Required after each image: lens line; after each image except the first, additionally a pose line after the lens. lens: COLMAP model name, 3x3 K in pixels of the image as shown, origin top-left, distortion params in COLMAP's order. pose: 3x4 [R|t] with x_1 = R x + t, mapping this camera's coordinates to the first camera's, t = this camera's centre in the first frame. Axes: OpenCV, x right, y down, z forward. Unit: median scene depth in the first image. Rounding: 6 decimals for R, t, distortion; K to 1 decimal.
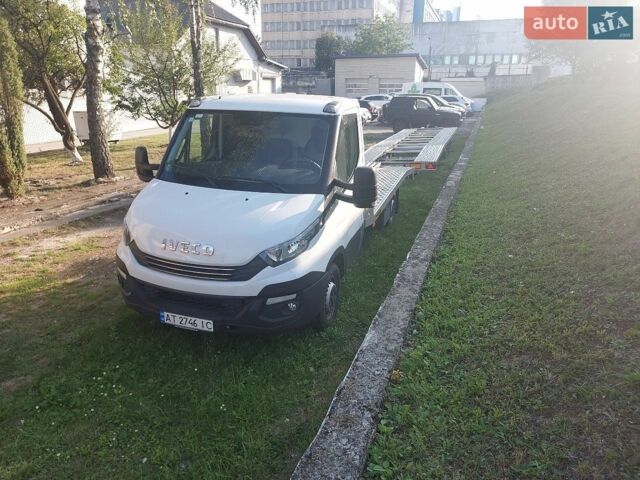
lens RADIAL K [[471.5, 0, 319.4], [0, 471.5, 226.5], [0, 0, 1]] dist [0.029562, -0.004799]
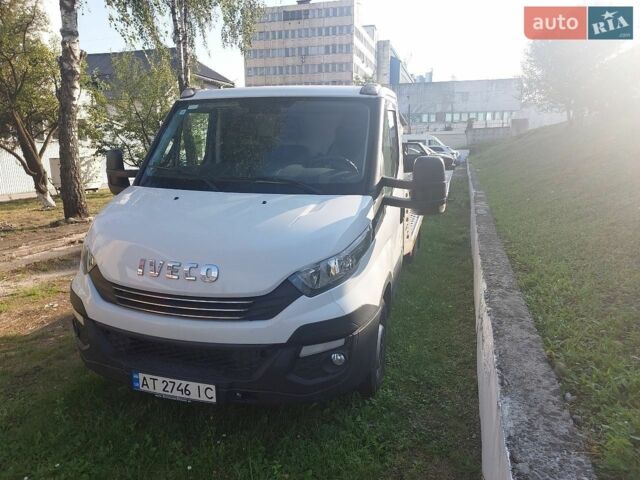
lens RADIAL K [[471.5, 0, 319.4], [0, 471.5, 226.5], [0, 0, 1]] dist [0.029562, -0.004799]
pose [[0.999252, -0.016677, 0.034891, -0.076305], [0.020603, 0.993107, -0.115382, 0.046393], [-0.032727, 0.116015, 0.992708, 0.245288]]
